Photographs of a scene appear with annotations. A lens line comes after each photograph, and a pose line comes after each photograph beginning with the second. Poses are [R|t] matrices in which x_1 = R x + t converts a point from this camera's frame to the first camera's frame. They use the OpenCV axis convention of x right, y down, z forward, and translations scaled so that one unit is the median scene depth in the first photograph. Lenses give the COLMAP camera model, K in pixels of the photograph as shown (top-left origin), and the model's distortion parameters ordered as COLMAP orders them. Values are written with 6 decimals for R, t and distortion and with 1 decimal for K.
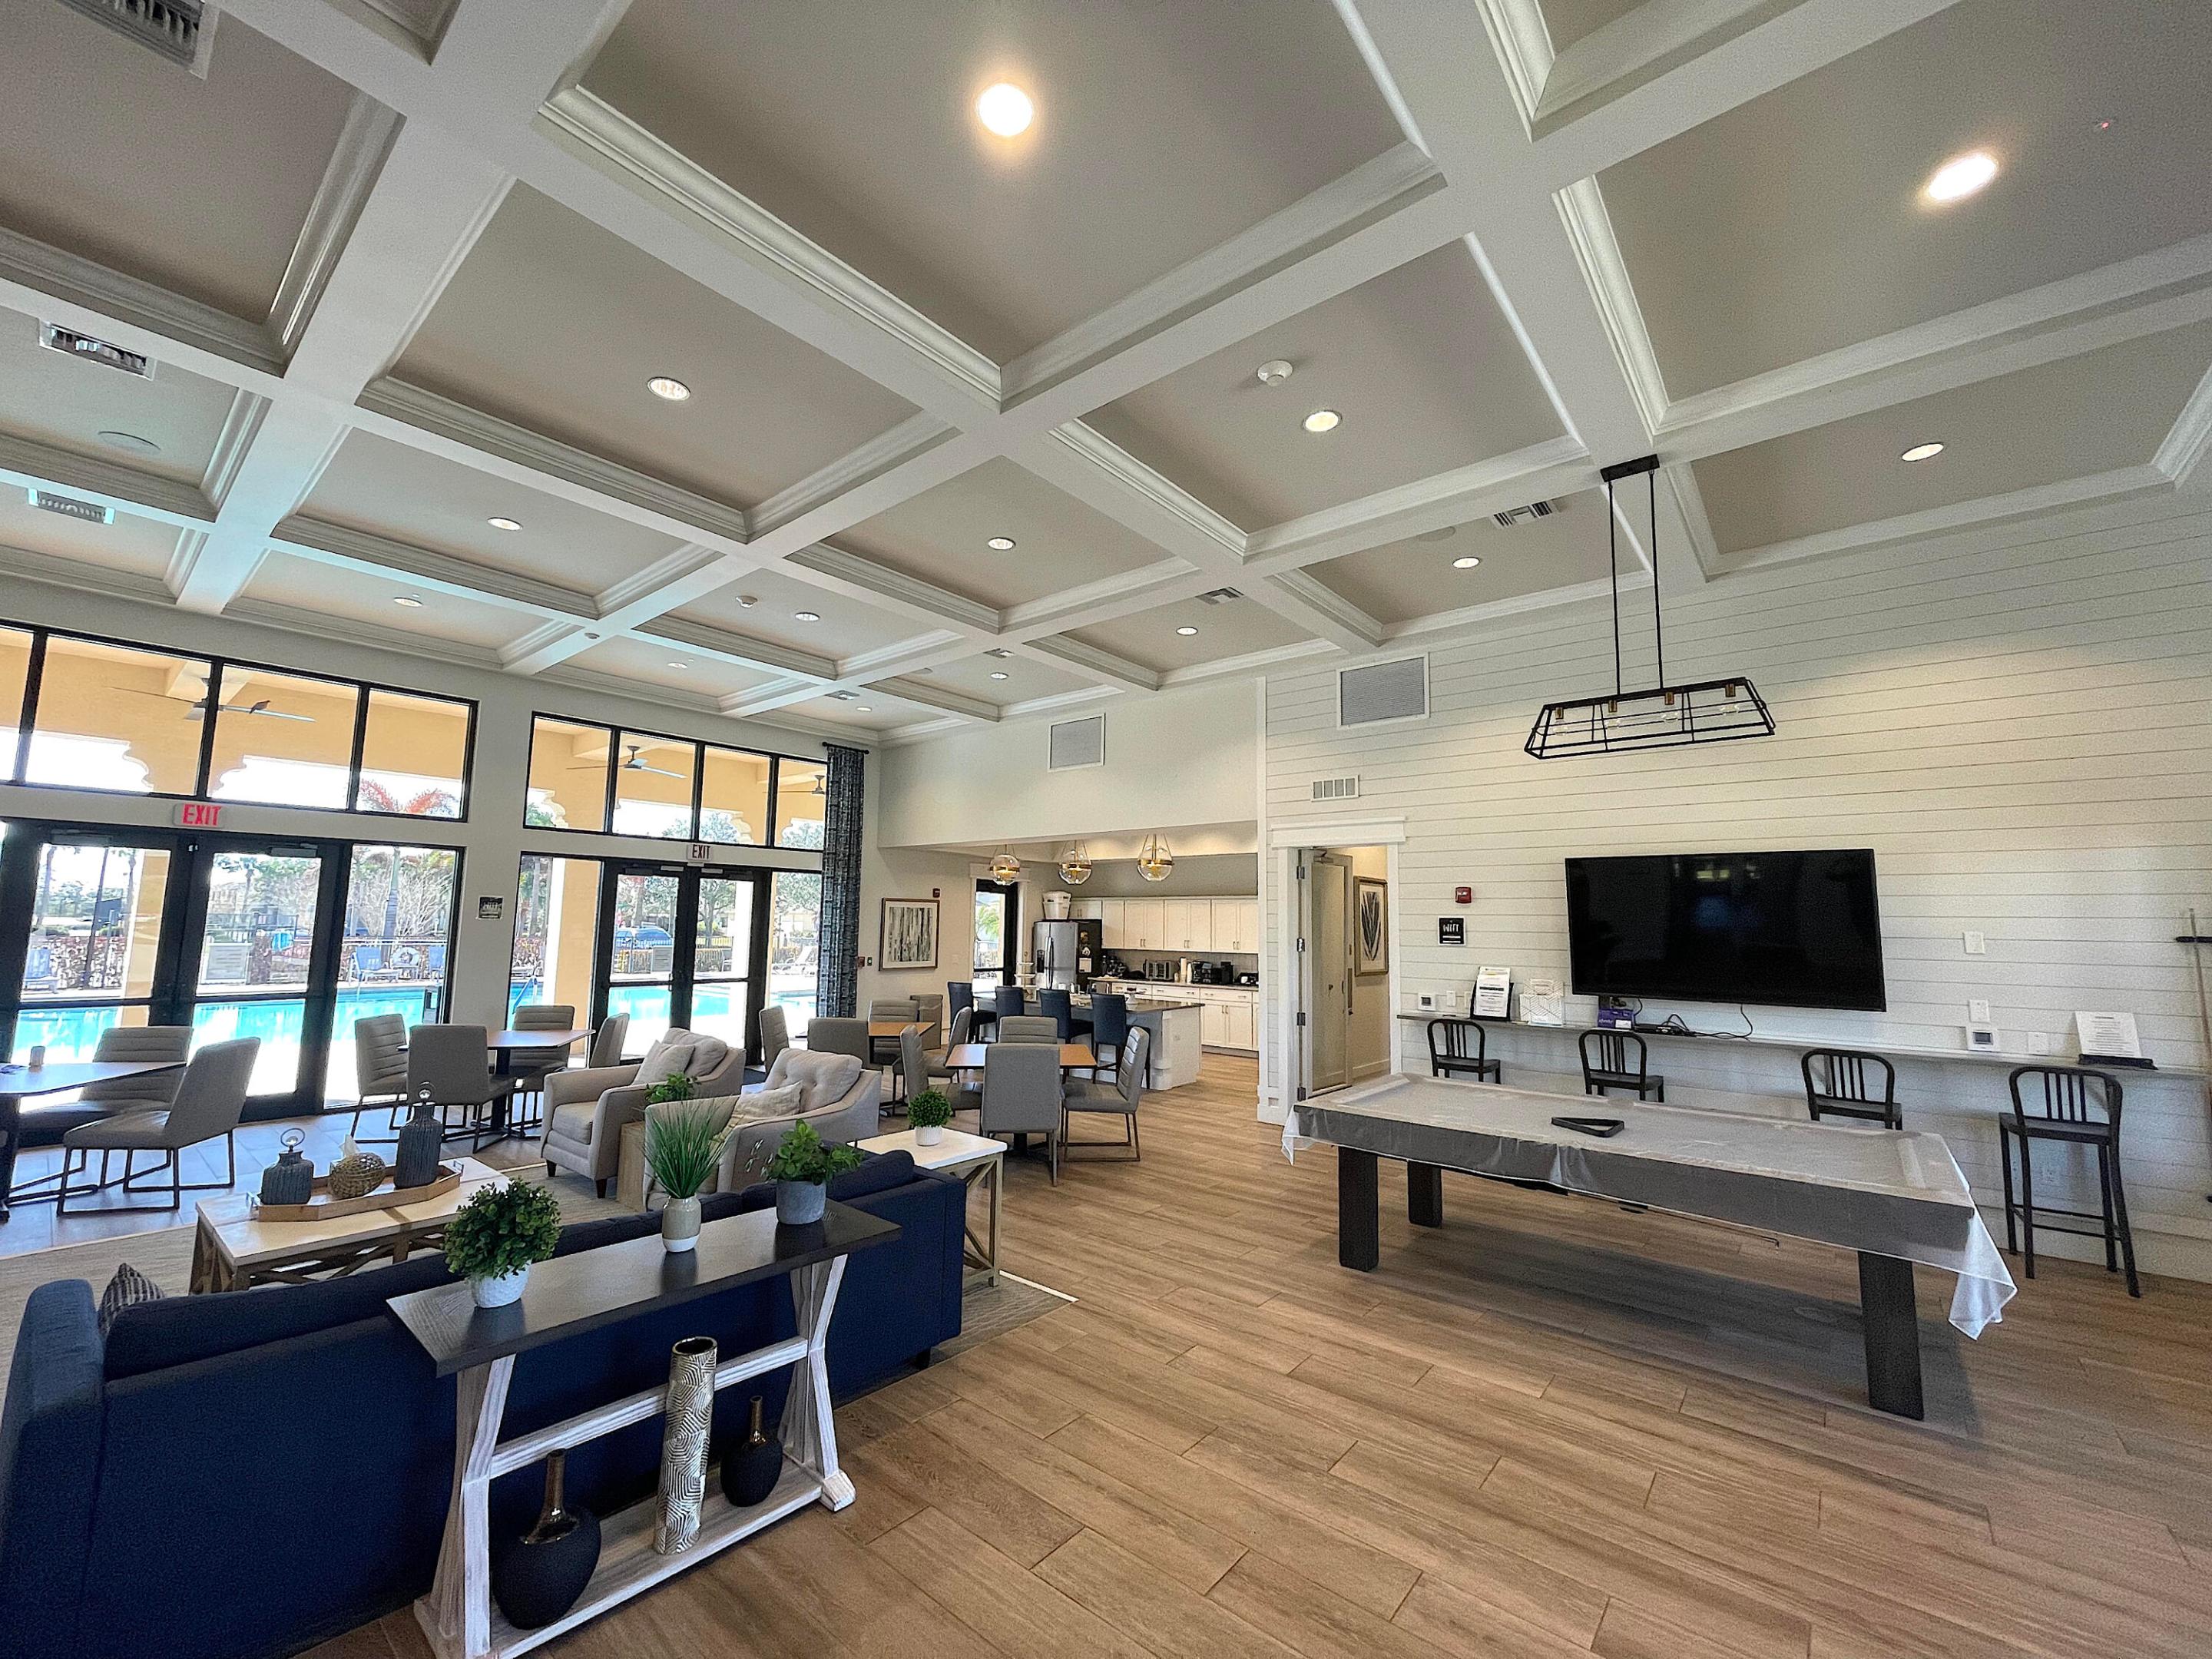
lens RADIAL K [[893.5, 0, 1102.1], [0, 893.5, 826.9], [0, 0, 1]] dist [-0.000609, -0.000036]
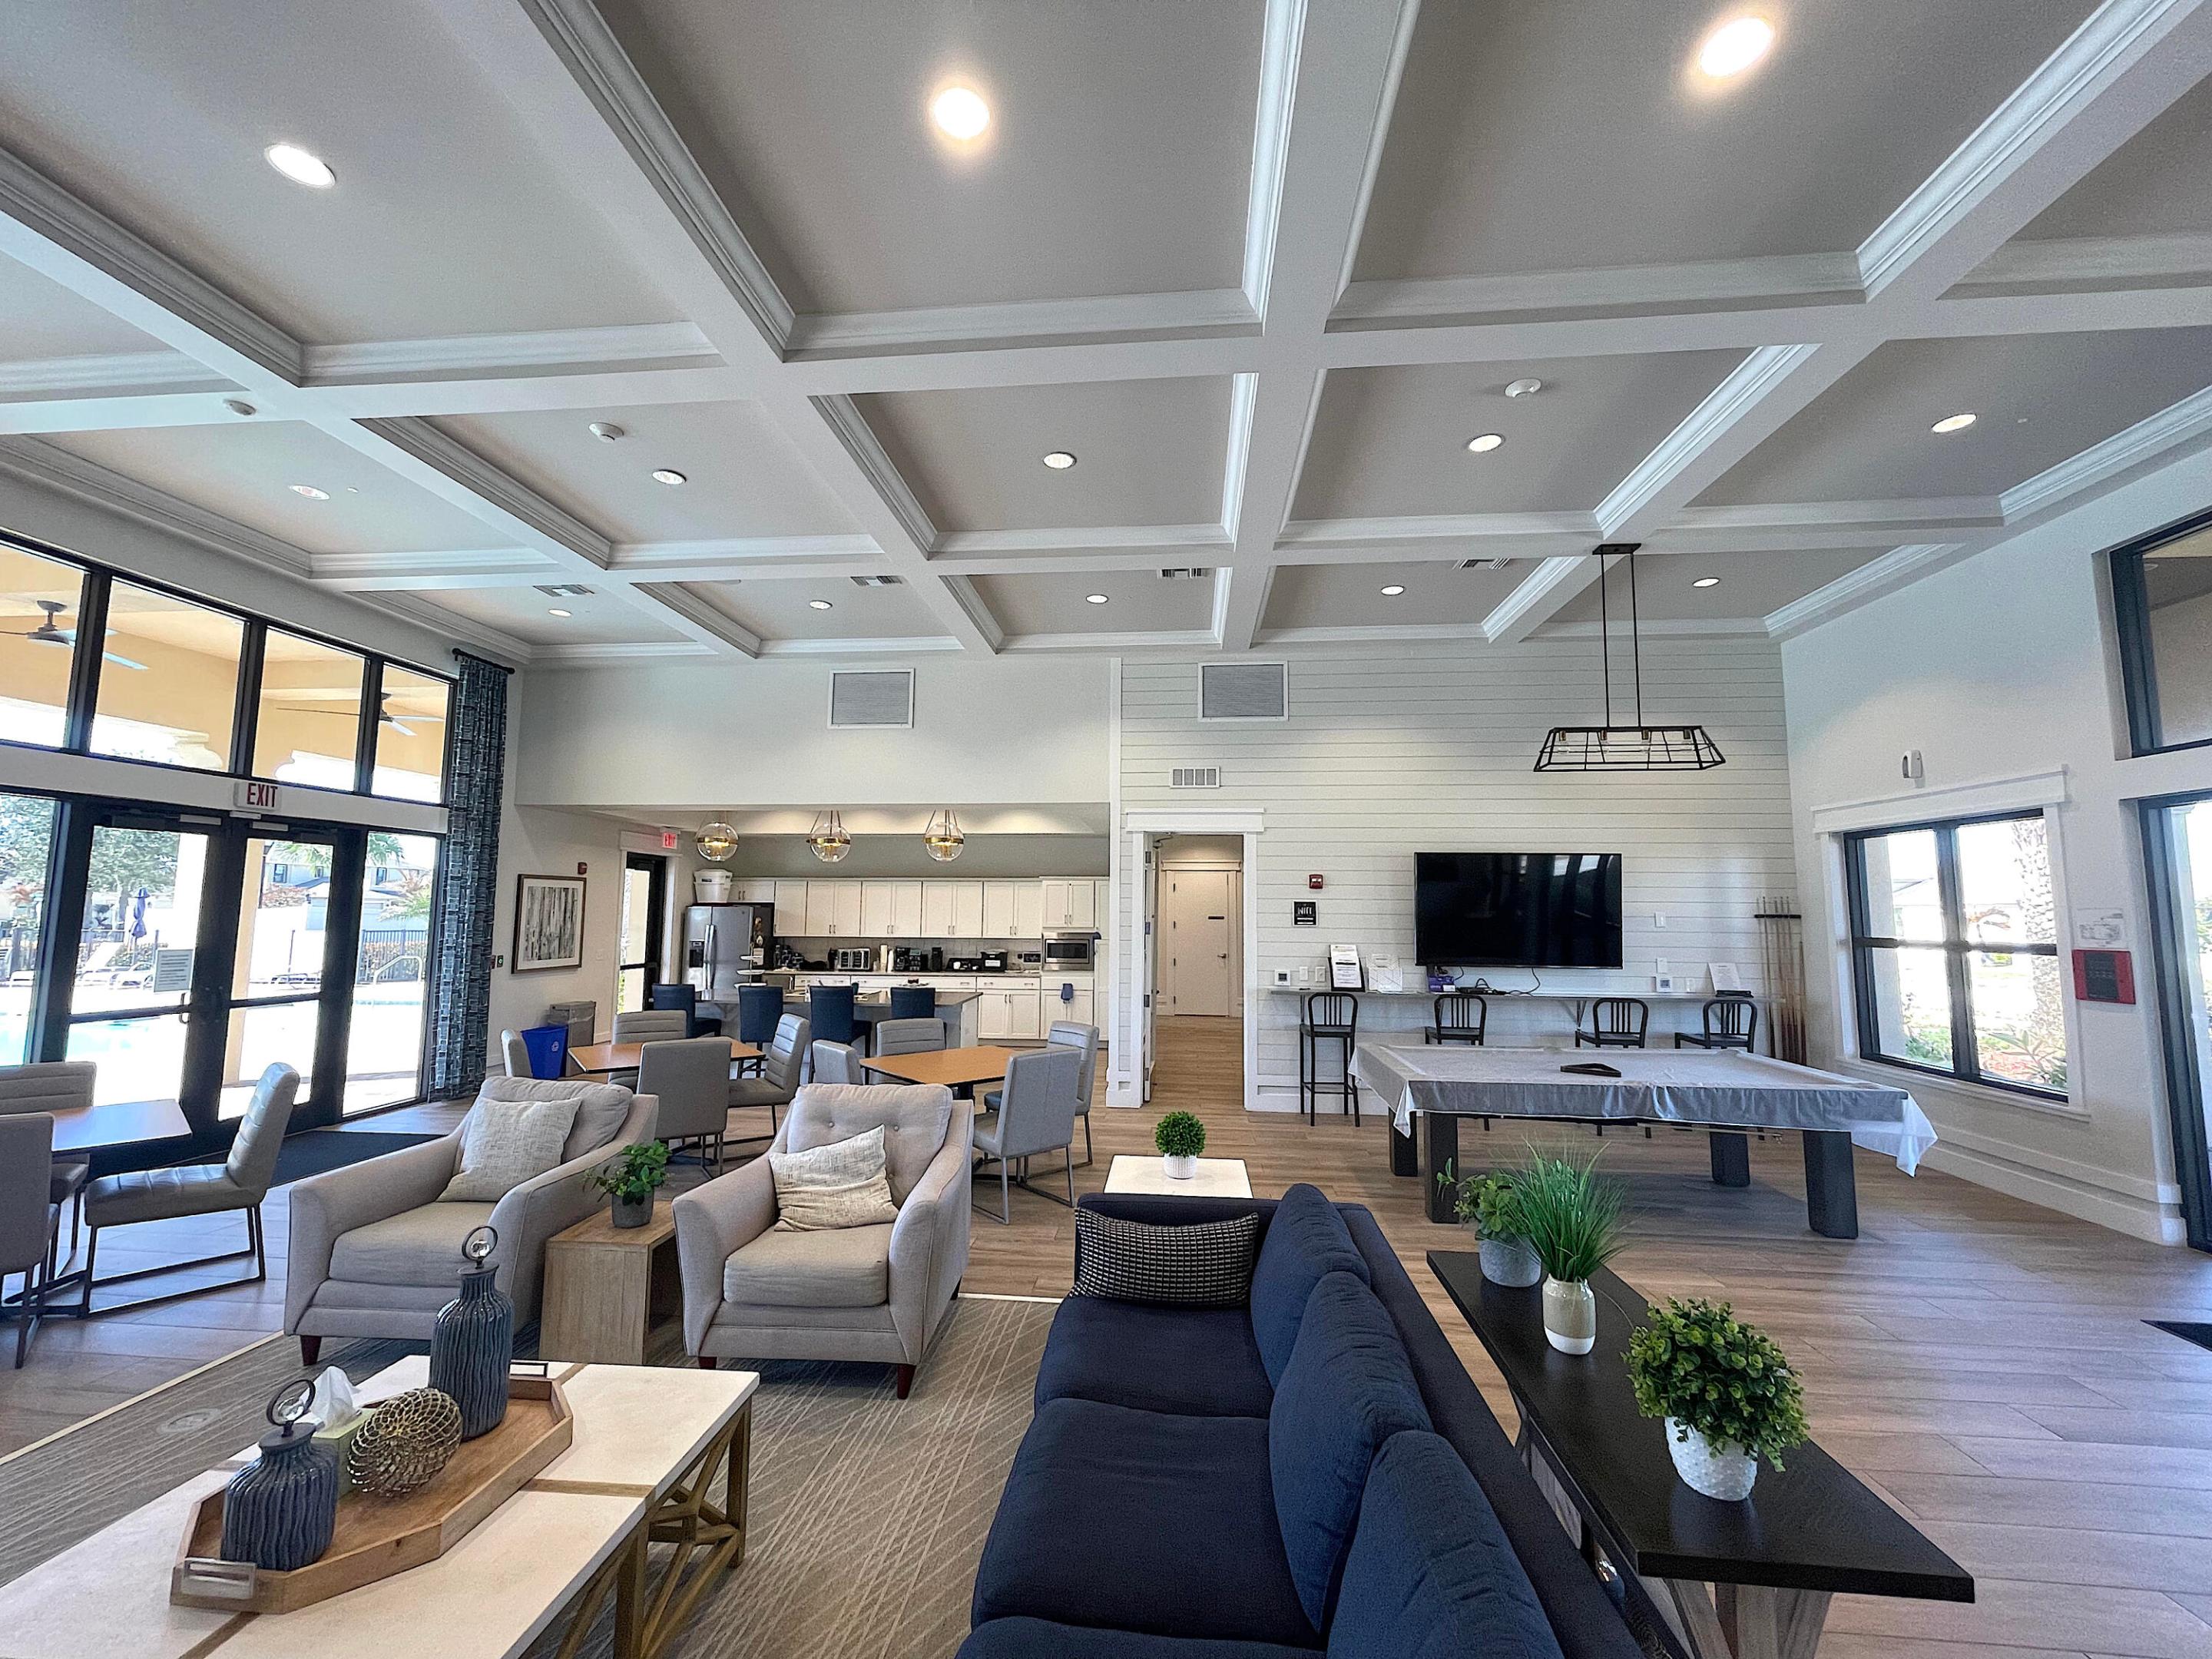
lens RADIAL K [[893.5, 0, 1102.1], [0, 893.5, 826.9], [0, 0, 1]] dist [-0.000609, -0.000036]
pose [[0.824405, 0.046874, 0.564057, -0.351701], [-0.058393, 0.998291, 0.002386, 0.015737], [-0.562981, -0.034904, 0.825733, 0.174119]]
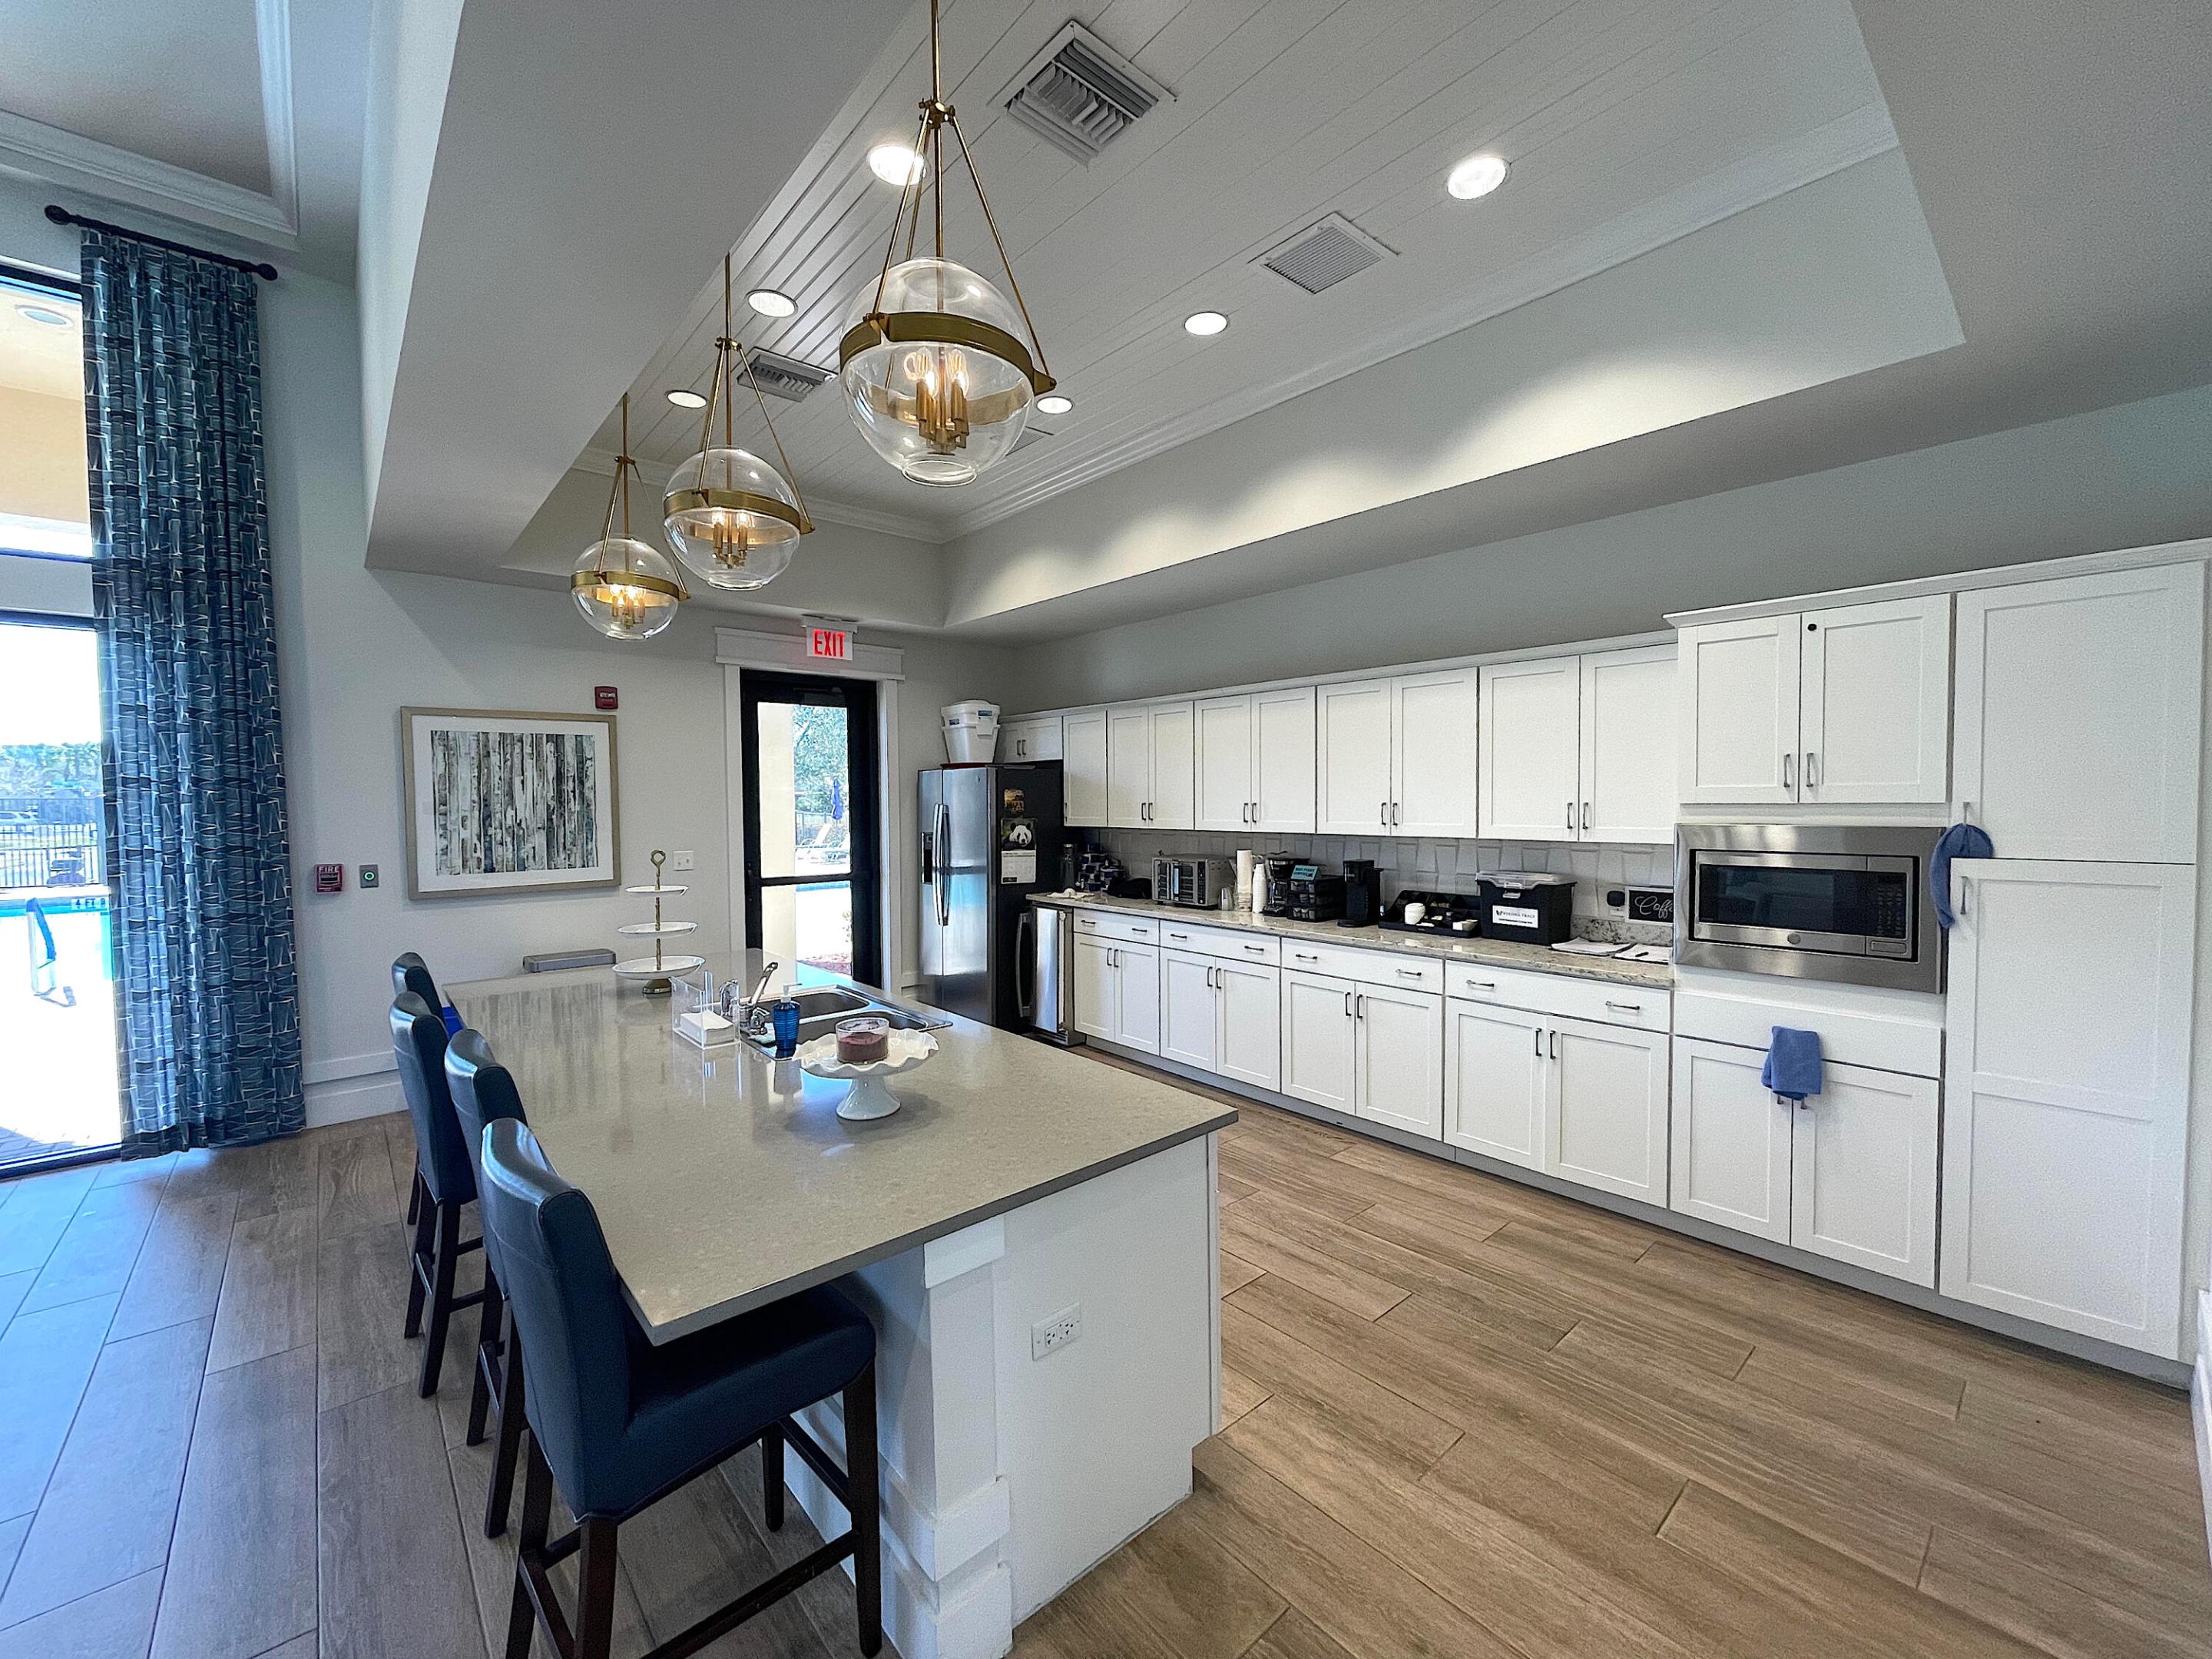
lens RADIAL K [[893.5, 0, 1102.1], [0, 893.5, 826.9], [0, 0, 1]] dist [-0.000609, -0.000036]
pose [[0.987616, -0.018118, -0.155843, 0.129728], [0.040098, 0.989470, 0.139074, 0.117917], [0.151682, -0.143600, 0.977943, 0.889489]]
